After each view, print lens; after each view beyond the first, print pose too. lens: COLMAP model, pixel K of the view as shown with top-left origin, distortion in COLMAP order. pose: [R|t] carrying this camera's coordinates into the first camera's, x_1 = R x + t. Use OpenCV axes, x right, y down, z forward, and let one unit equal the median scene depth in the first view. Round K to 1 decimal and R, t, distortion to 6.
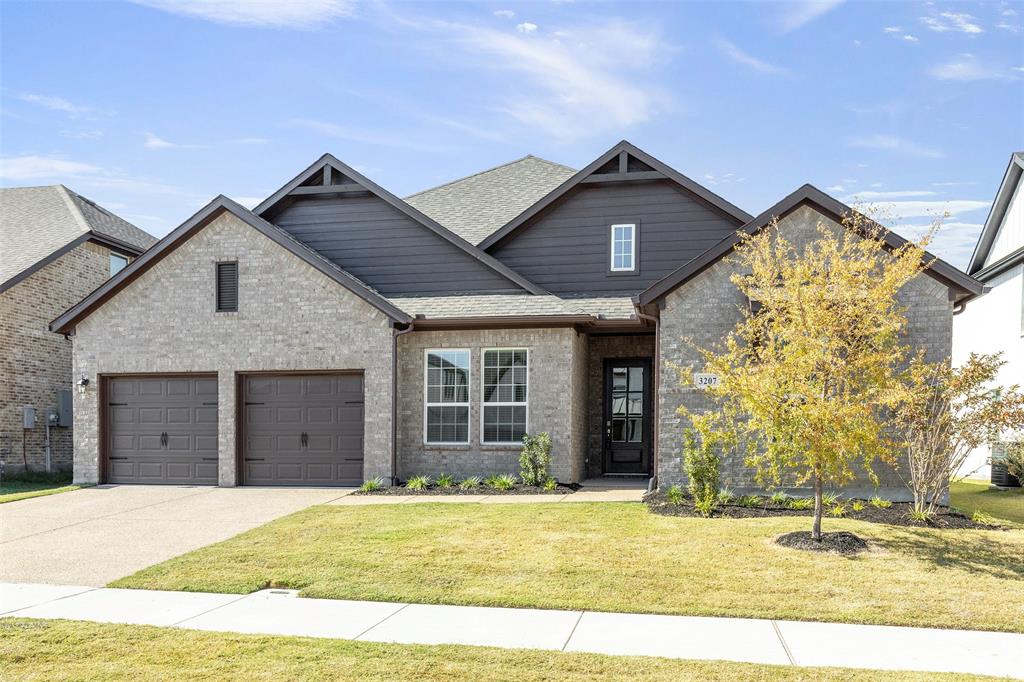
lens RADIAL K [[701.2, 0, 415.9], [0, 701.2, 478.5], [0, 0, 1]] dist [0.003132, 0.000911]
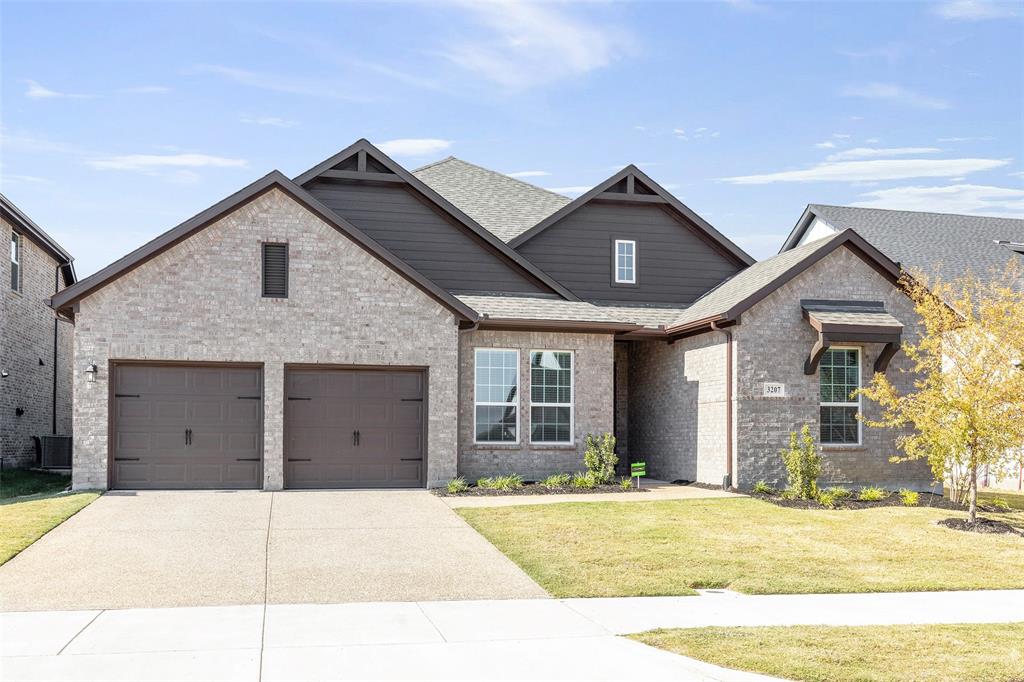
lens RADIAL K [[715.3, 0, 511.4], [0, 715.3, 451.9], [0, 0, 1]] dist [0.002480, 0.000046]
pose [[0.946152, -0.001225, 0.323720, -0.278416], [0.012202, 0.999417, -0.031879, -0.004678], [-0.323492, 0.034112, 0.945616, 0.032431]]
